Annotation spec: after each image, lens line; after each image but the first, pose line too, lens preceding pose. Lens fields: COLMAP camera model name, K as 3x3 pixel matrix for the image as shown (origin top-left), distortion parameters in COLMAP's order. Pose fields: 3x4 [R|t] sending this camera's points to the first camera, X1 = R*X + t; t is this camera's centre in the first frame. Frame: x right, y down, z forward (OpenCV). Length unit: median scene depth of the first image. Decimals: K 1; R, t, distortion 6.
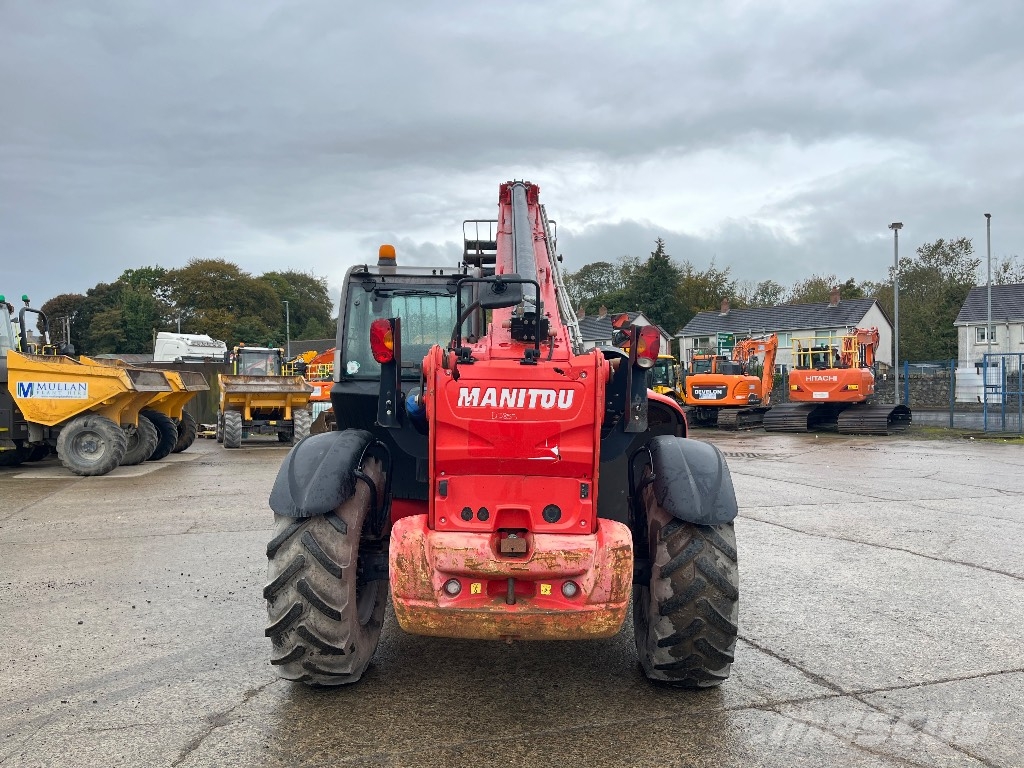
lens RADIAL K [[761.9, 0, 510.9], [0, 761.9, 388.4], [0, 0, 1]] dist [0.066098, -0.080096]
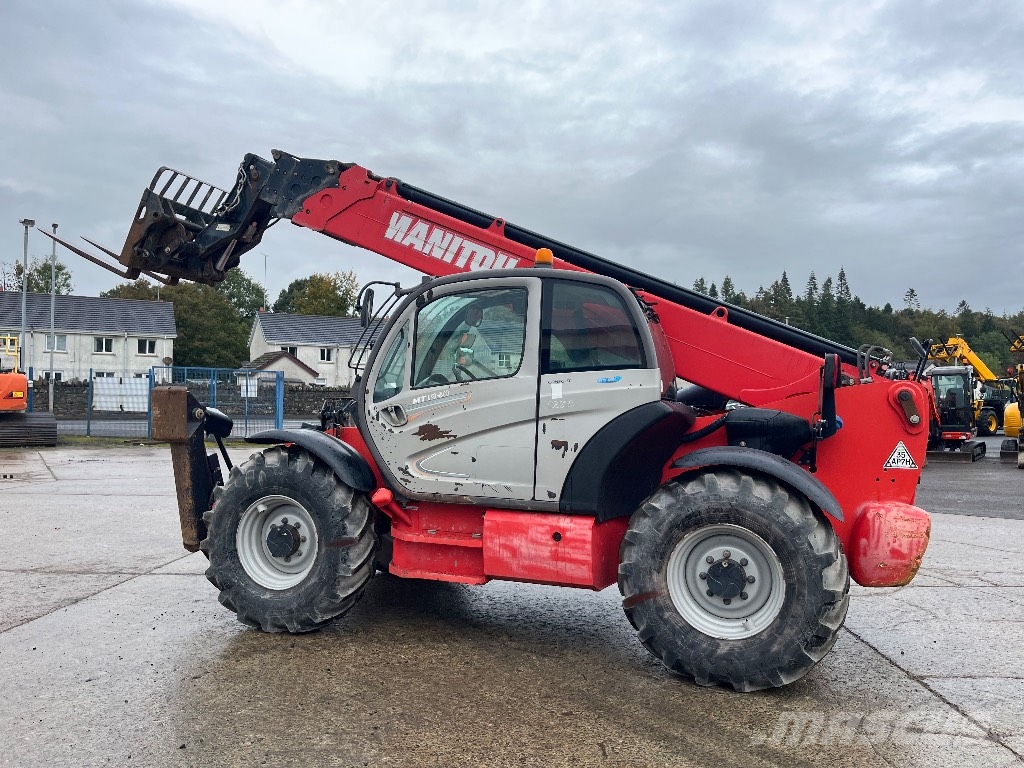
lens RADIAL K [[761.9, 0, 510.9], [0, 761.9, 388.4], [0, 0, 1]] dist [0.066098, -0.080096]
pose [[0.342238, 0.023165, 0.939328, -1.206997], [-0.015456, 0.999700, -0.019022, -0.002538], [-0.939486, -0.008008, 0.342493, 0.841631]]
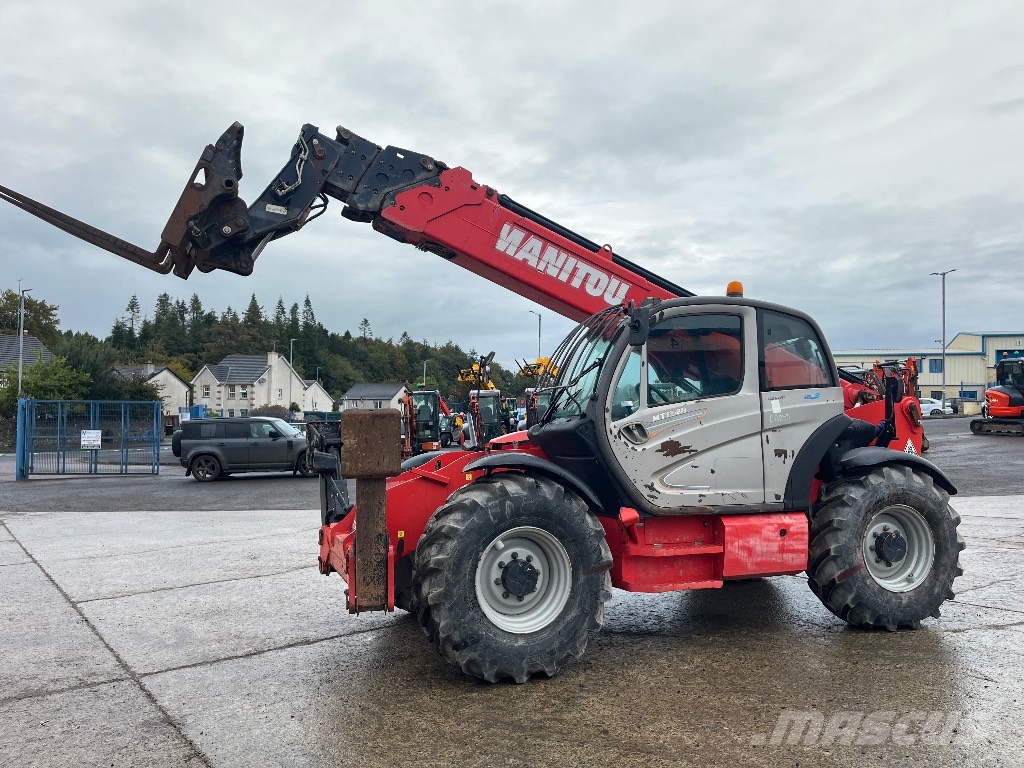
lens RADIAL K [[769.3, 0, 508.2], [0, 769.3, 386.3], [0, 0, 1]] dist [0.066642, -0.078261]
pose [[-0.319761, 0.052072, 0.946066, -1.232961], [0.015546, 0.998643, -0.049711, 0.002543], [-0.947371, -0.001188, -0.320136, 1.900373]]
